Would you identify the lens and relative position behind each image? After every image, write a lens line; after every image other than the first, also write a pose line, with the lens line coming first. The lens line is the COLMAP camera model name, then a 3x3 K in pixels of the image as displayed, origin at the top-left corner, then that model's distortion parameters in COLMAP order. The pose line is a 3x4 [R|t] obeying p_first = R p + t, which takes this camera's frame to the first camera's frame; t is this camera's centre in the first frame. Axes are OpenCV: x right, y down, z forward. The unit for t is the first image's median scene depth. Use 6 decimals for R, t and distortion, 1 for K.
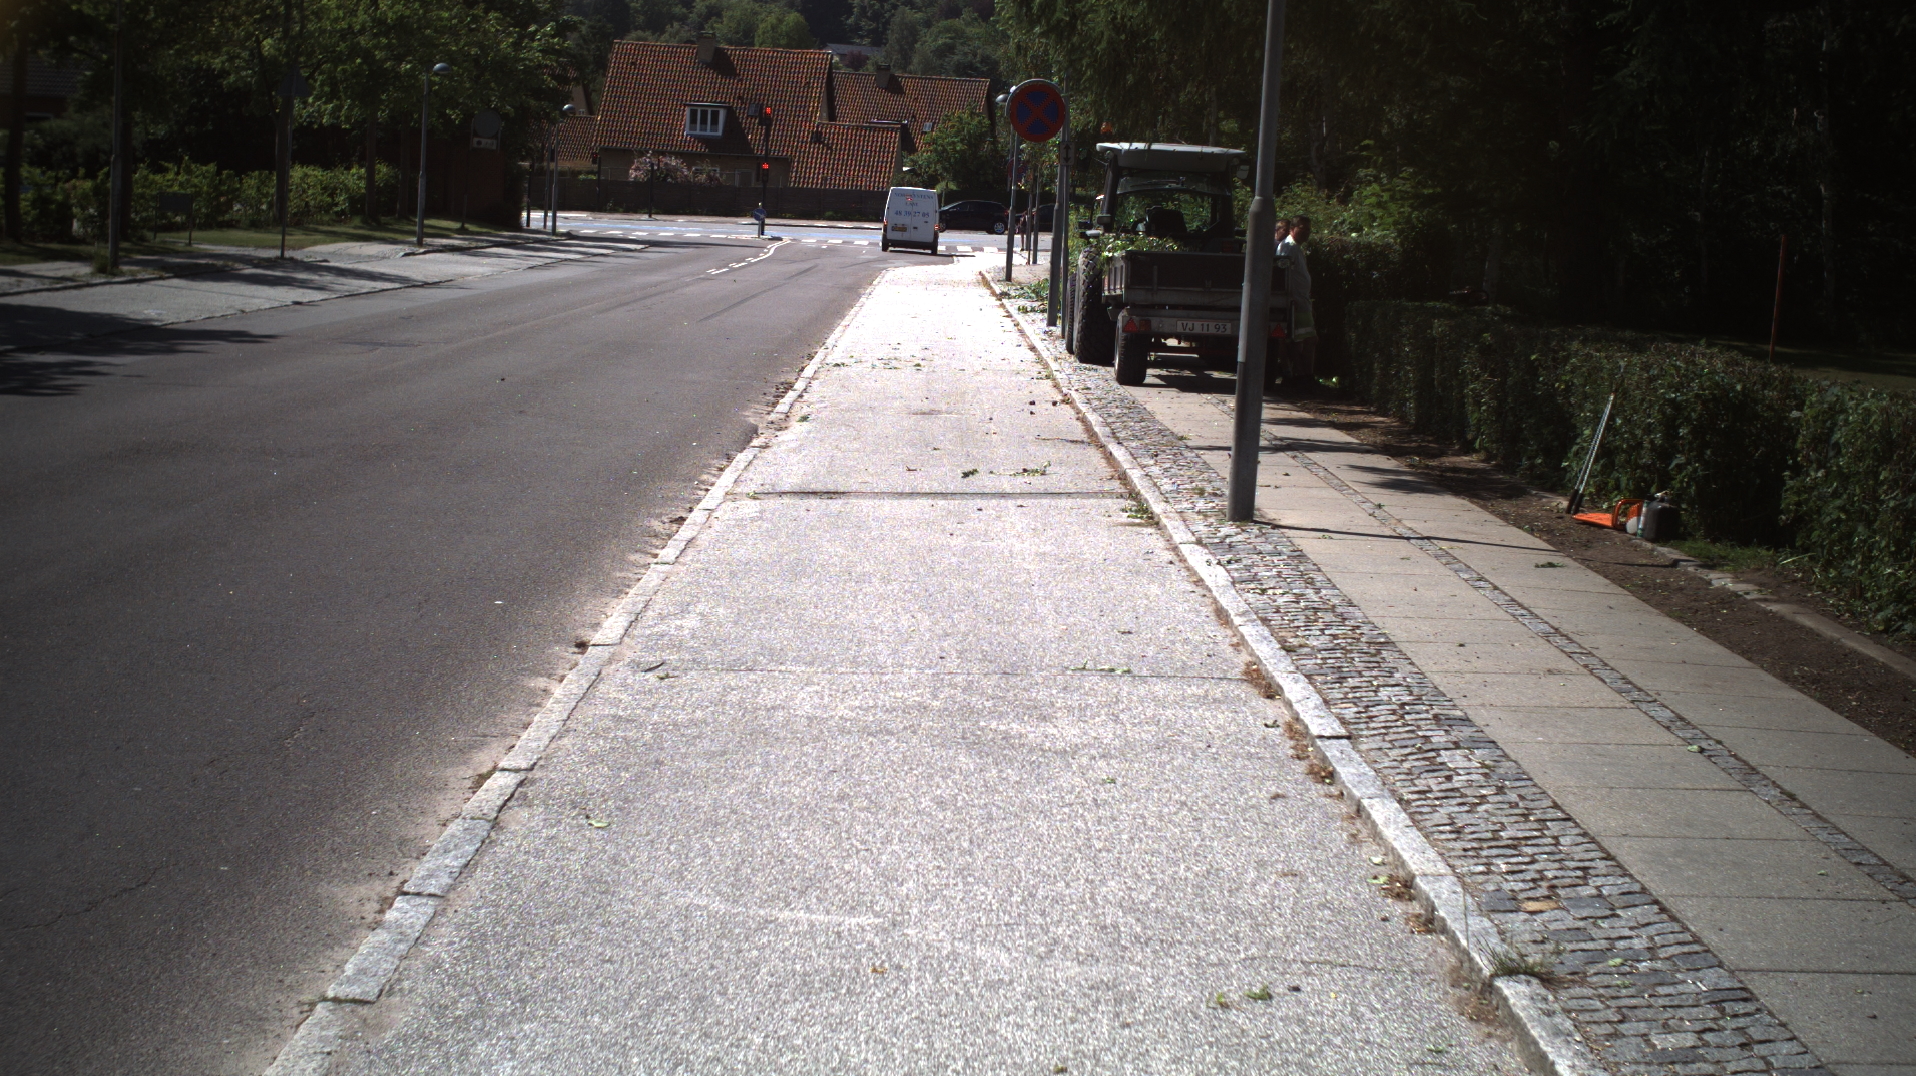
lens RADIAL K [[3241.3, 0, 958.0], [0, 3241.3, 538.0], [0, 0, 1]] dist [-0.334254, 0.775235]
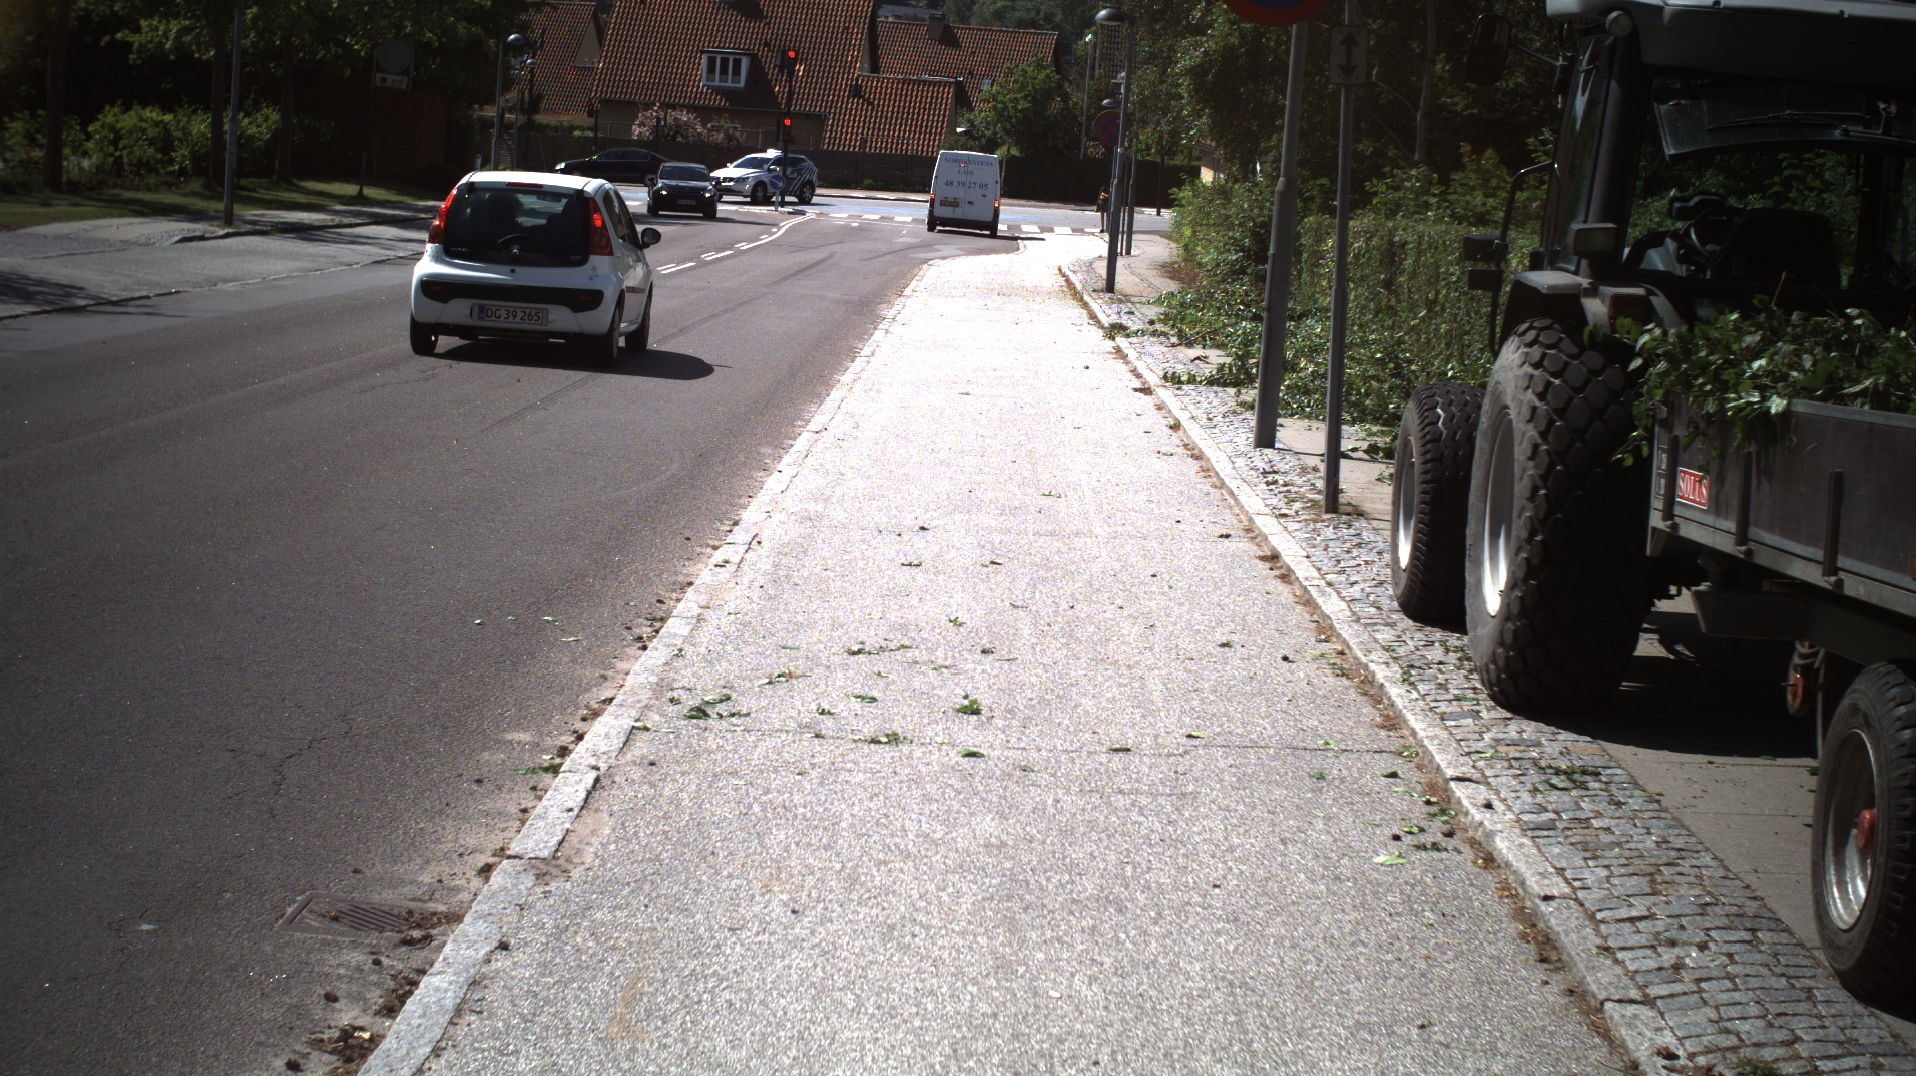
lens RADIAL K [[3241.3, 0, 958.0], [0, 3241.3, 538.0], [0, 0, 1]] dist [-0.334254, 0.775235]
pose [[0.999732, 0.017481, -0.015171, -0.004501], [-0.017330, 0.999800, 0.010030, -0.035396], [0.015343, -0.009764, 0.999835, 0.340517]]
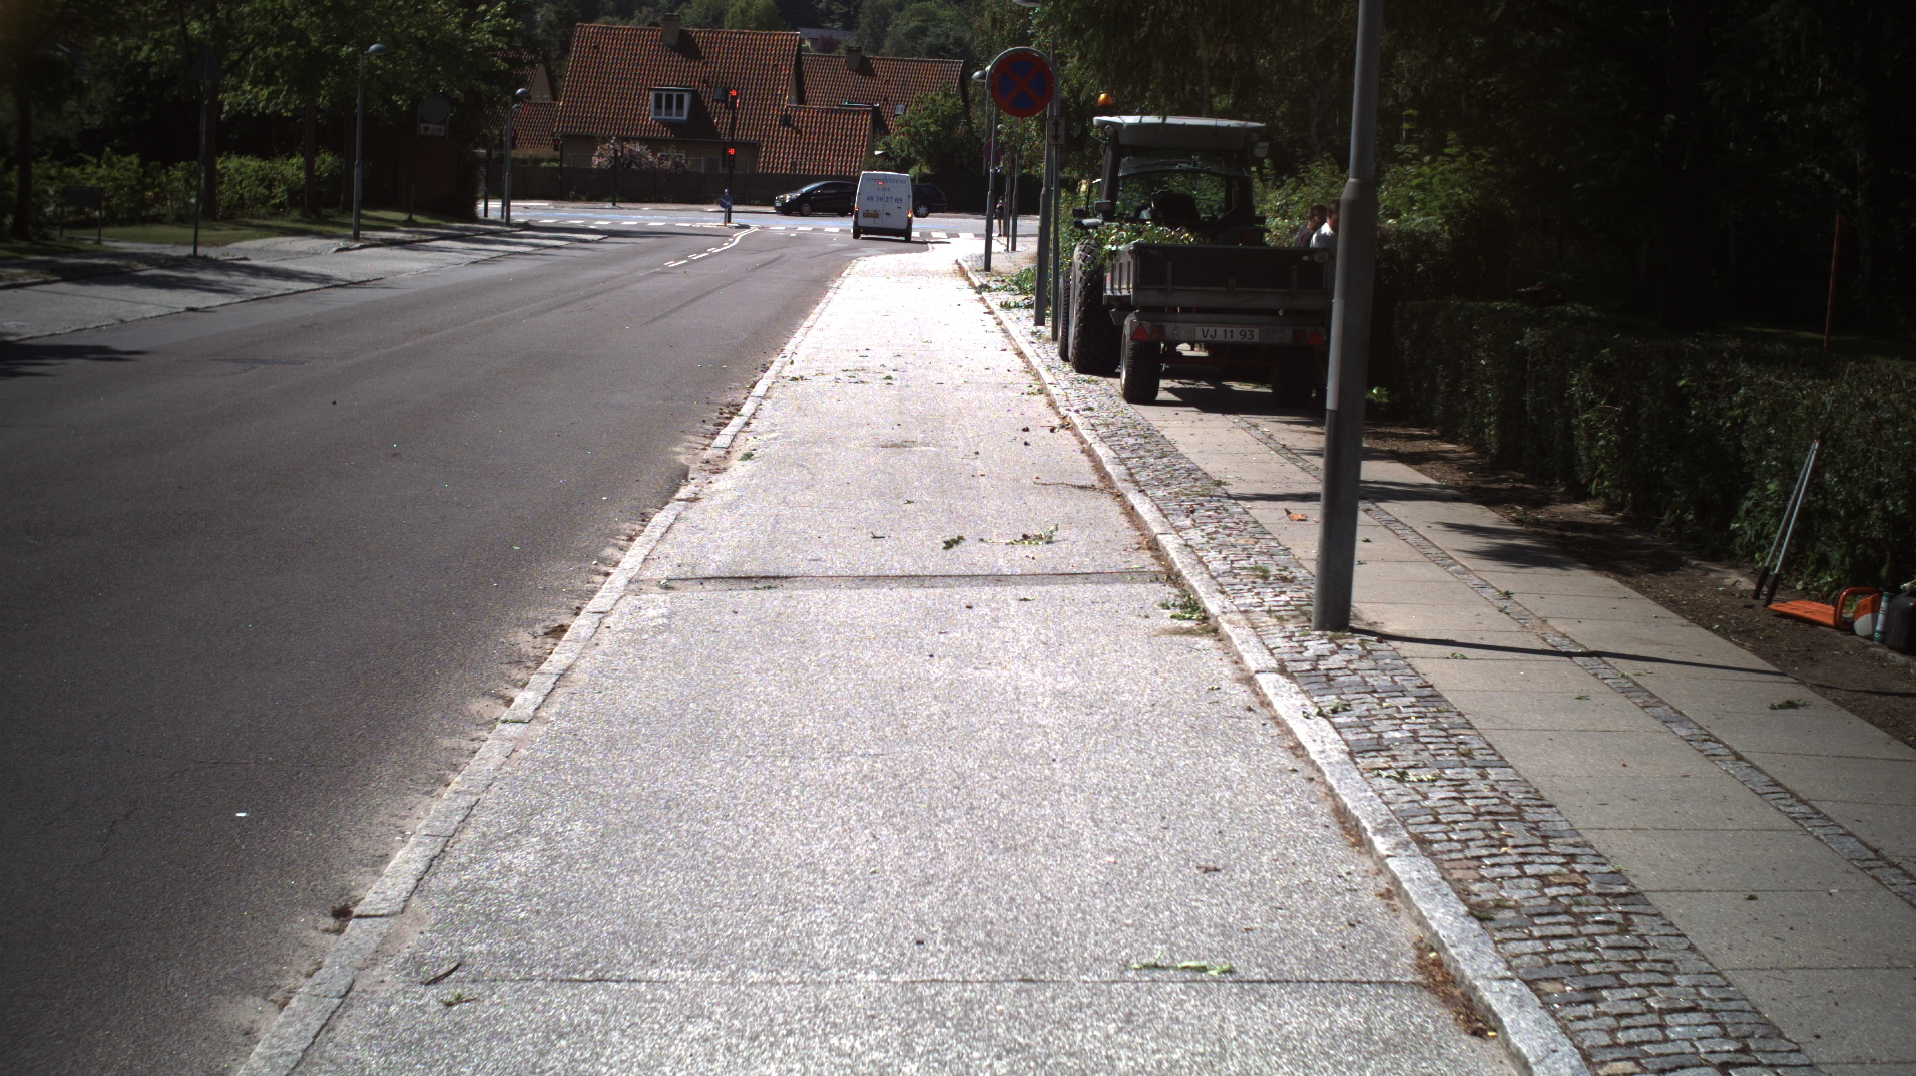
lens RADIAL K [[3241.3, 0, 958.0], [0, 3241.3, 538.0], [0, 0, 1]] dist [-0.334254, 0.775235]
pose [[0.999915, -0.011028, 0.006929, -0.000187], [0.010993, 0.999927, 0.005033, -0.007326], [-0.006984, -0.004957, 0.999963, 0.068285]]
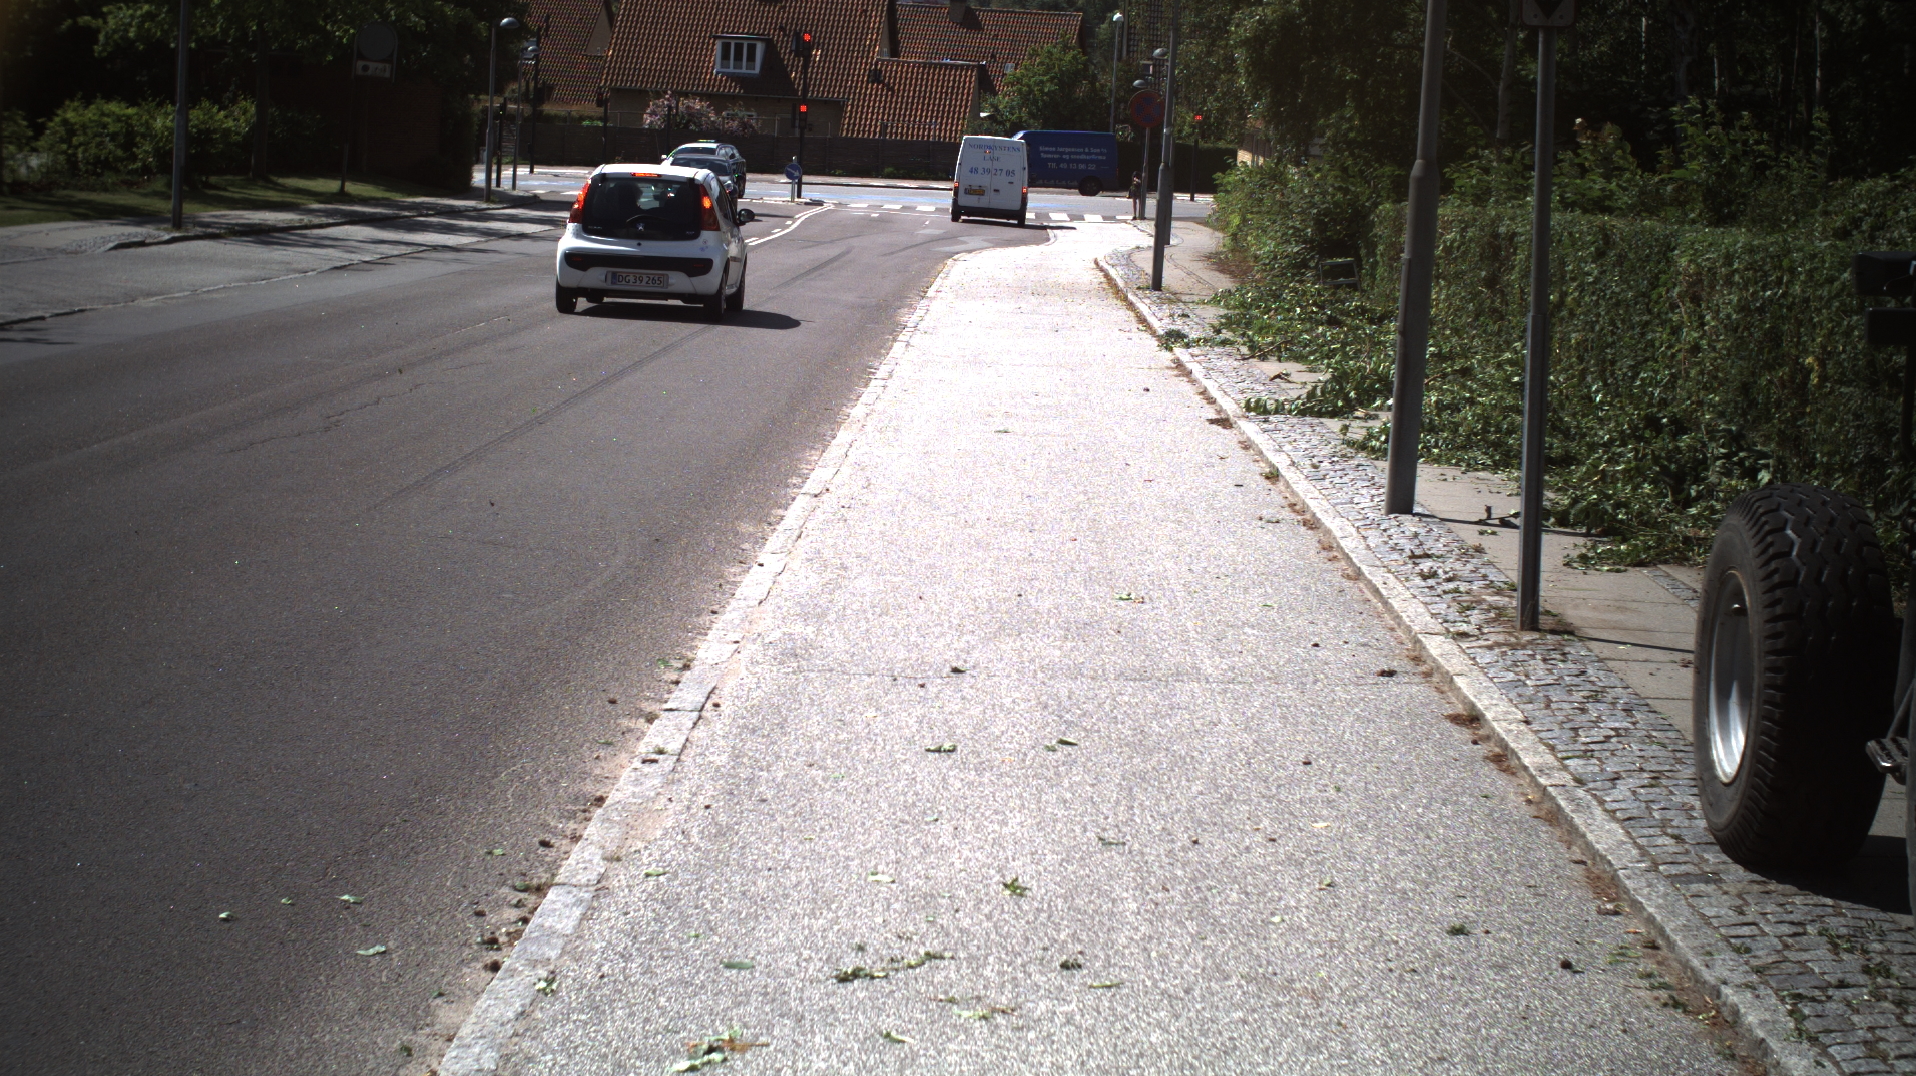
lens RADIAL K [[3241.3, 0, 958.0], [0, 3241.3, 538.0], [0, 0, 1]] dist [-0.334254, 0.775235]
pose [[0.999711, 0.004677, -0.023590, -0.006605], [-0.004342, 0.999889, 0.014220, -0.042329], [0.023654, -0.014113, 0.999621, 0.408587]]
